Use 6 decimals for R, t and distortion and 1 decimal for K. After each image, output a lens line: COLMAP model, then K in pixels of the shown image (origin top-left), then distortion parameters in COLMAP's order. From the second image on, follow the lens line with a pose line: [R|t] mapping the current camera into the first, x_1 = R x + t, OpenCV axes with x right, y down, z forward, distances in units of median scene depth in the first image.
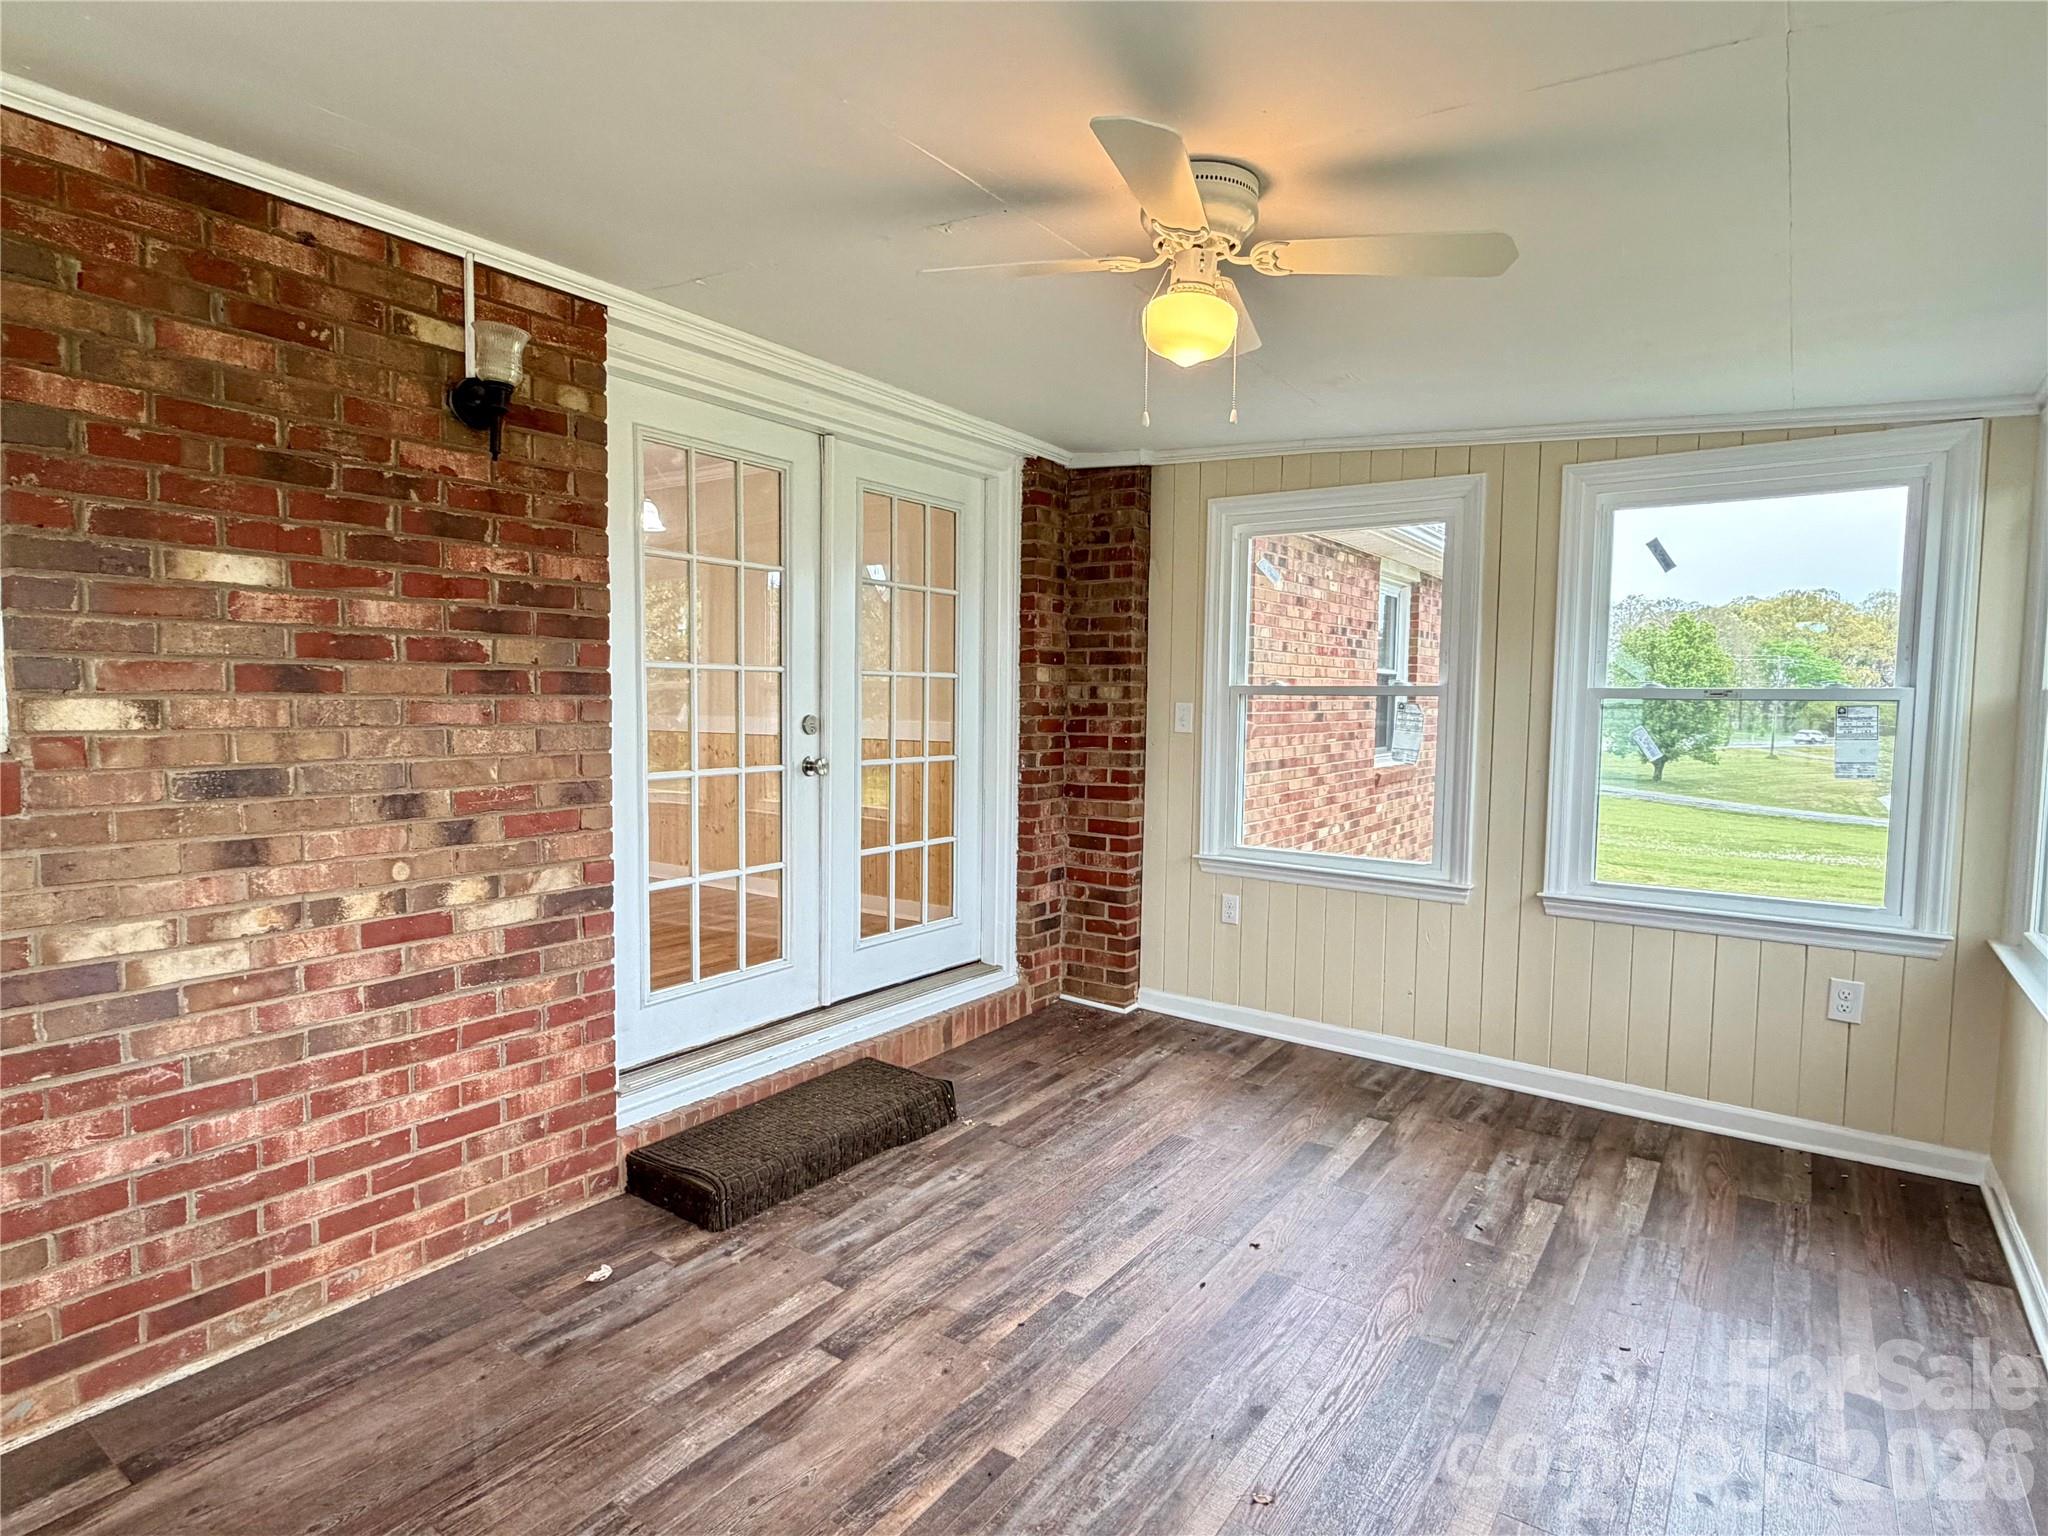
lens RADIAL K [[1086.8, 0, 1024.0], [0, 1086.8, 768.0], [0, 0, 1]] dist [0.000916, 0.000325]
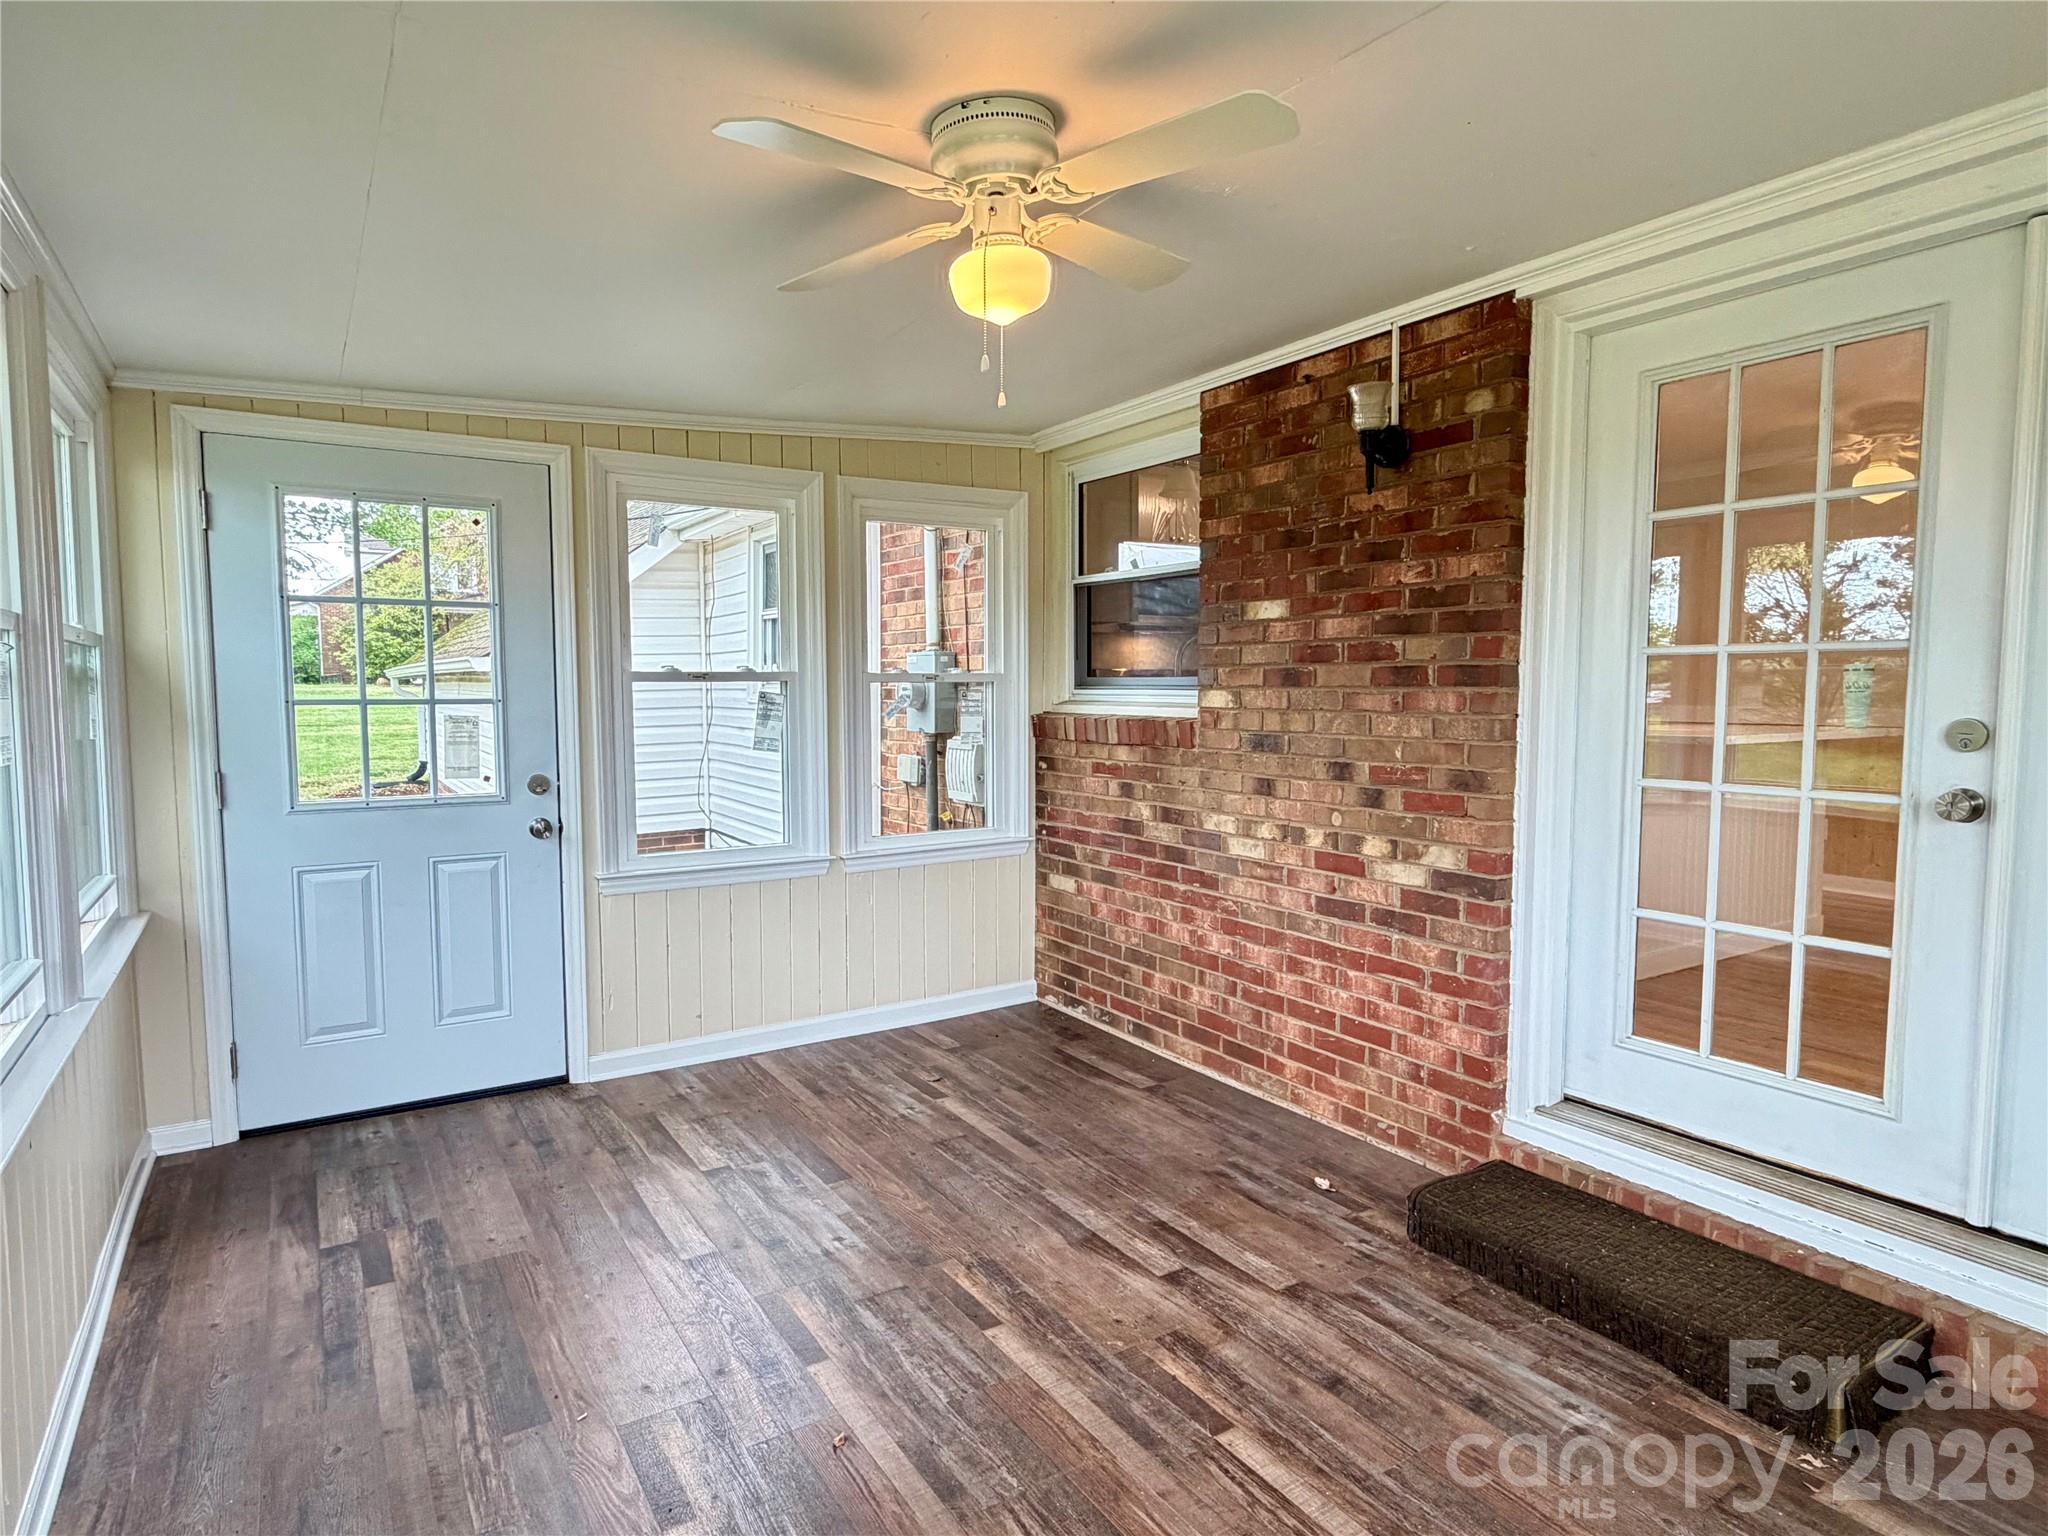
lens RADIAL K [[1193.1, 0, 1037.2], [0, 1193.1, 766.0], [0, 0, 1]] dist [0.005923, 0.001641]
pose [[-0.383058, 0.055472, -0.922057, 0.903962], [-0.062123, 0.994388, 0.085632, -0.071727], [0.921633, 0.090083, -0.377463, 1.185875]]
